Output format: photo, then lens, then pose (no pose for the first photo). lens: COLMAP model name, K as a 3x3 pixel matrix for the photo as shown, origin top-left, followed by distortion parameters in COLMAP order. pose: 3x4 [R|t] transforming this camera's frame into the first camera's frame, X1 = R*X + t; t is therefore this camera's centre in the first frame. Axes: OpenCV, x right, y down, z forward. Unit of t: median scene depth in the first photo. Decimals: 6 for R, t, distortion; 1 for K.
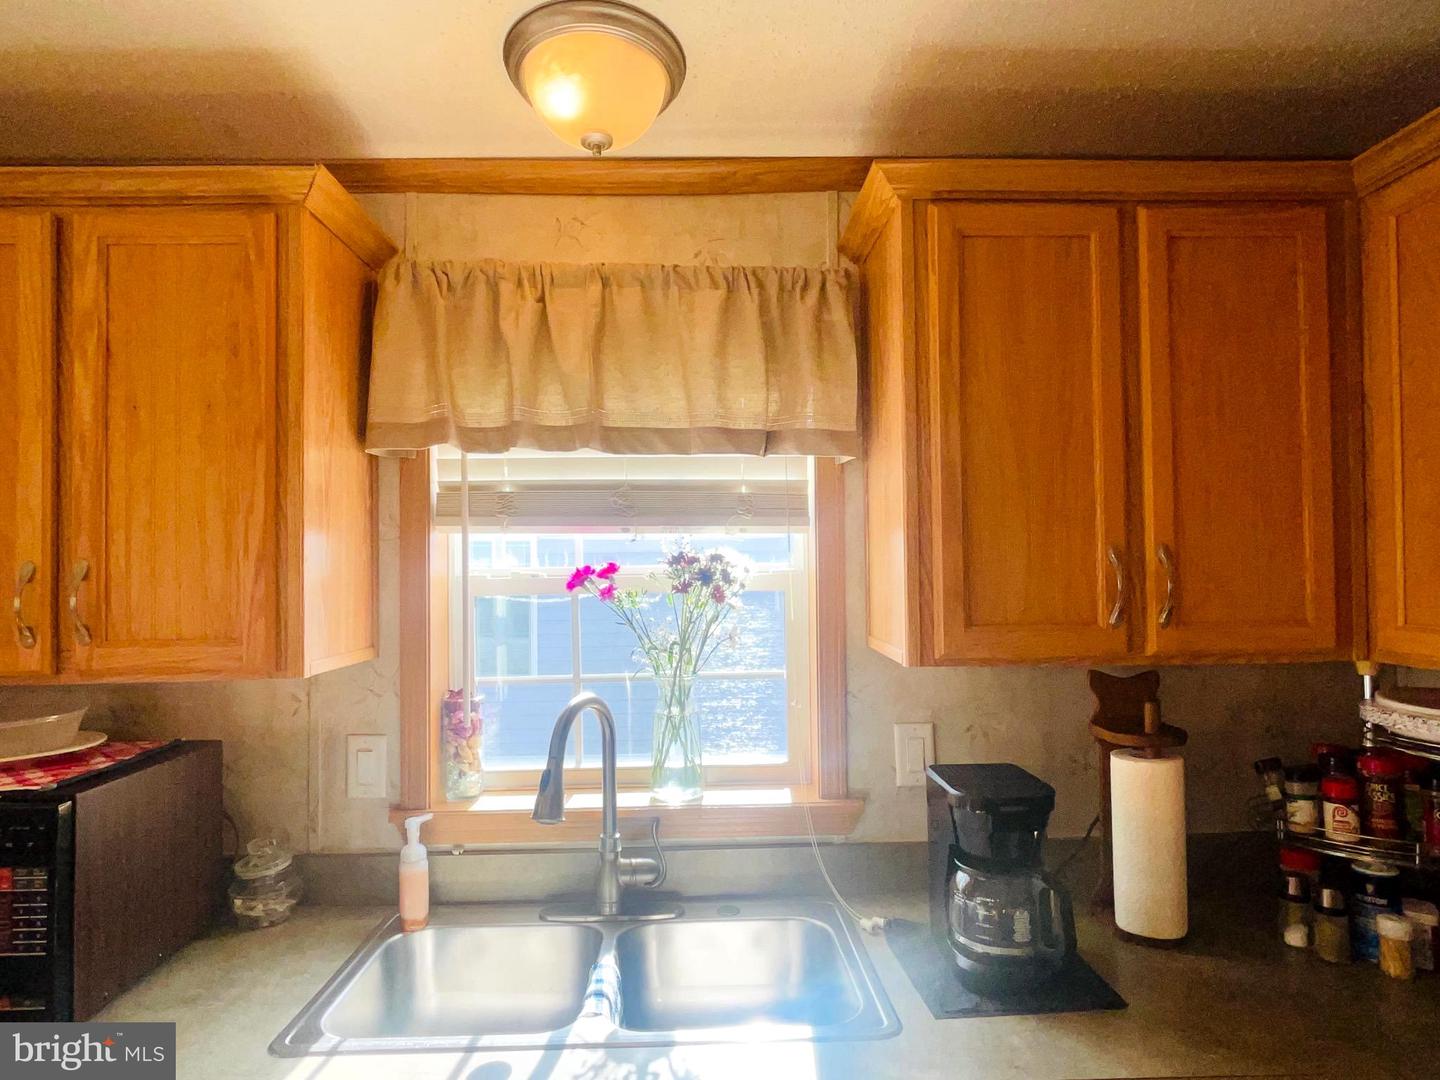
lens RADIAL K [[838.7, 0, 717.8], [0, 838.7, 549.8], [0, 0, 1]] dist [-0.001491, -0.001520]
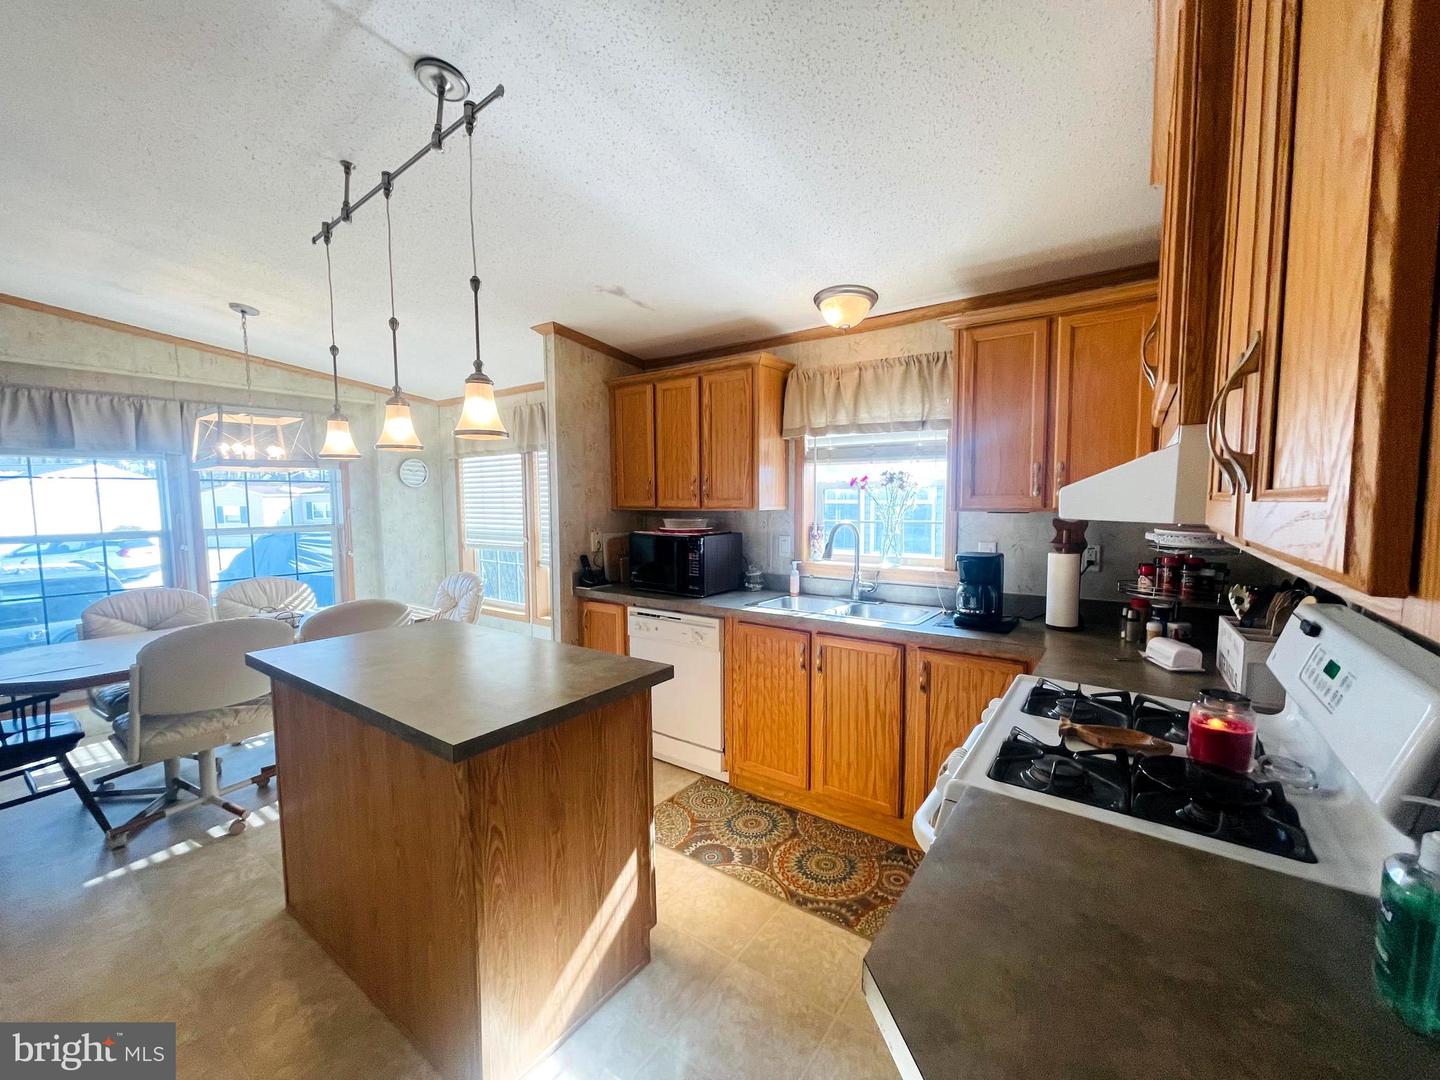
lens RADIAL K [[576.6, 0, 718.5], [0, 576.6, 542.2], [0, 0, 1]] dist [0.000435, -0.000206]
pose [[0.793781, 0.053923, -0.605809, 0.650601], [0.009474, 0.994845, 0.100964, 0.038426], [0.608130, -0.085883, 0.789178, -0.769712]]
